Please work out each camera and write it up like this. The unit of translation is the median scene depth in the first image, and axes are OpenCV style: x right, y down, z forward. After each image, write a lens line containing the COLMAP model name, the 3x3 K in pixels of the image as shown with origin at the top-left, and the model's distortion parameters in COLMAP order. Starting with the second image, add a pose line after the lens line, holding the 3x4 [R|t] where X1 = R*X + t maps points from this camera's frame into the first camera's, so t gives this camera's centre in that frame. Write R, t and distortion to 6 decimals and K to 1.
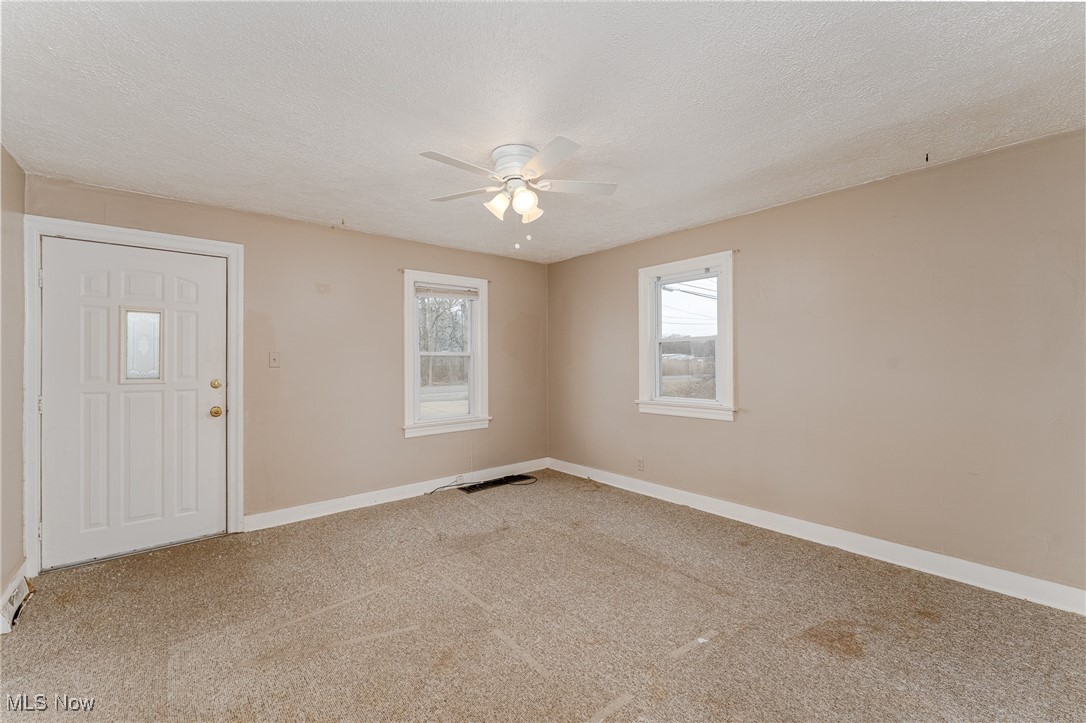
lens RADIAL K [[437.6, 0, 545.1], [0, 437.6, 359.5], [0, 0, 1]] dist [0.001060, -0.000006]
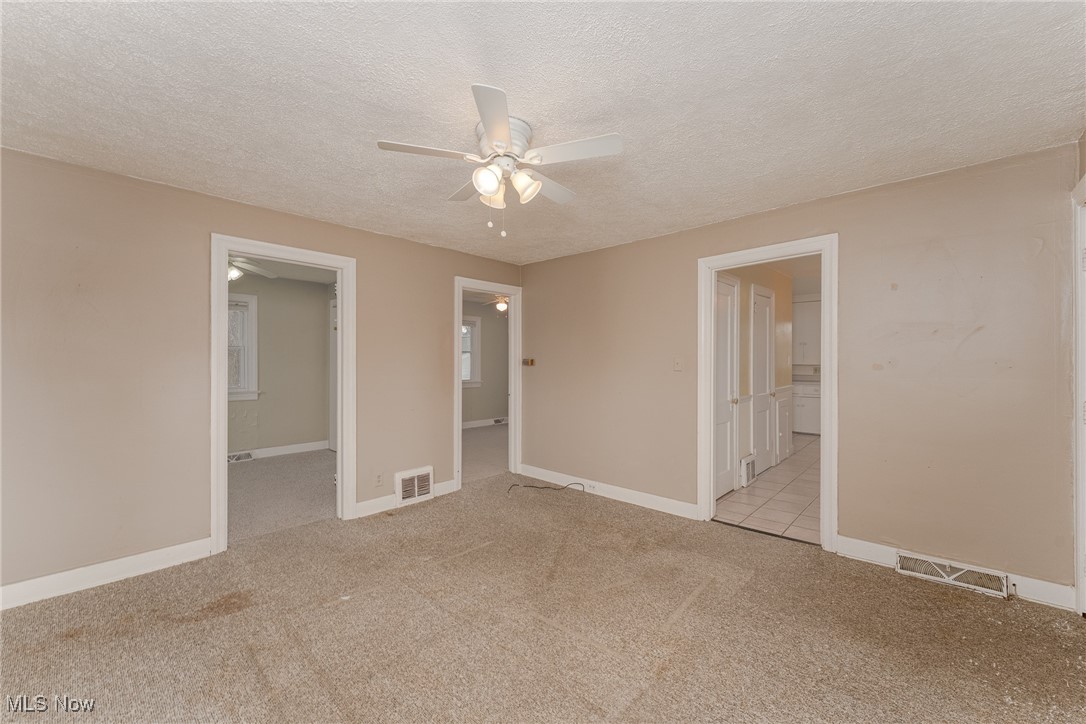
lens RADIAL K [[437.6, 0, 537.9], [0, 437.6, 359.7], [0, 0, 1]] dist [0.001060, -0.000006]
pose [[-0.994738, 0.007557, -0.102177, -0.029755], [0.008177, 0.999951, -0.005656, -0.000615], [0.102129, -0.006462, -0.994750, 1.382236]]
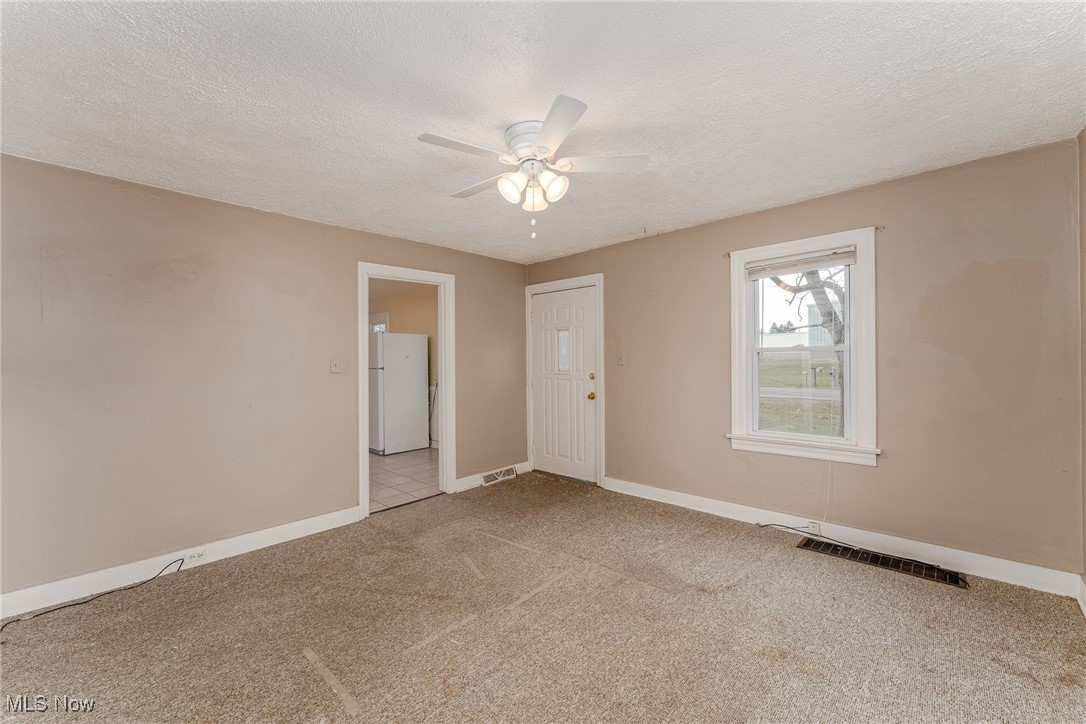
lens RADIAL K [[437.6, 0, 547.0], [0, 437.6, 359.4], [0, 0, 1]] dist [0.001060, -0.000006]
pose [[0.118837, -0.000713, -0.992914, 0.615345], [0.013695, 0.999906, 0.000921, -0.002312], [0.992819, -0.013707, 0.118836, 0.673286]]
